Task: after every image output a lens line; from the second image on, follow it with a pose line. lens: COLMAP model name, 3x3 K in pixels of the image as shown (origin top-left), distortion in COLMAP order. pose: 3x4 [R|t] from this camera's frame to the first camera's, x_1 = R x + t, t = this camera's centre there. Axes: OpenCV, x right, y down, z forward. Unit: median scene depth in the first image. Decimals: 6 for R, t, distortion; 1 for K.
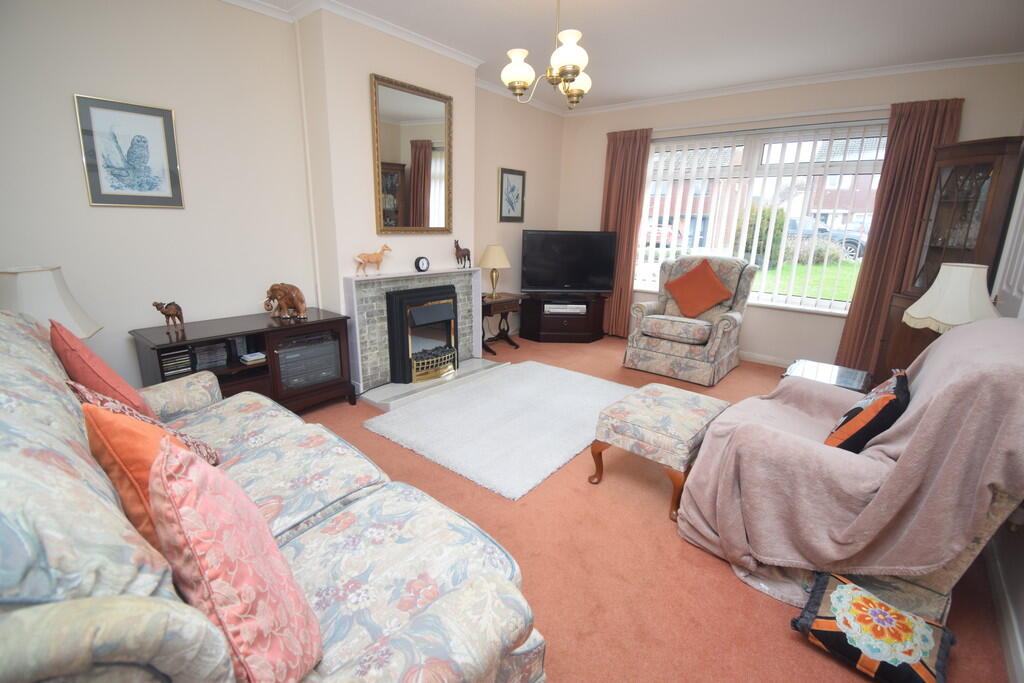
lens RADIAL K [[446.3, 0, 512.0], [0, 446.3, 341.5], [0, 0, 1]] dist [0.000290, -0.028275]
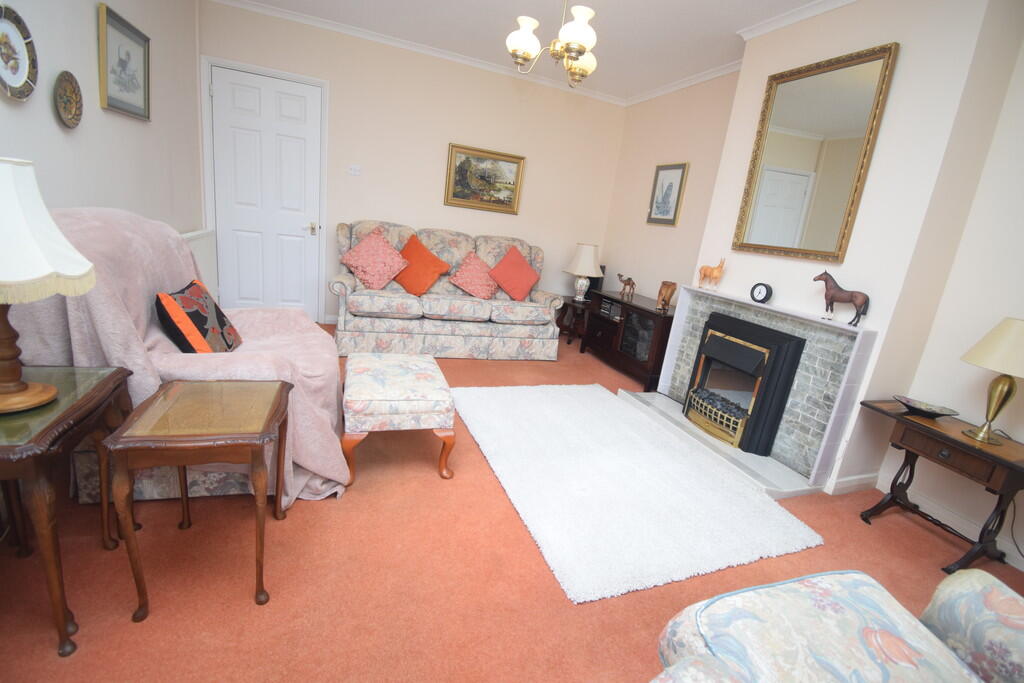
lens RADIAL K [[446.3, 0, 512.0], [0, 446.3, 341.5], [0, 0, 1]] dist [0.000290, -0.028275]
pose [[-0.504888, 0.131122, -0.853167, 0.720031], [-0.349769, 0.872538, 0.341086, -0.226843], [0.789145, 0.470622, -0.394671, 1.078254]]
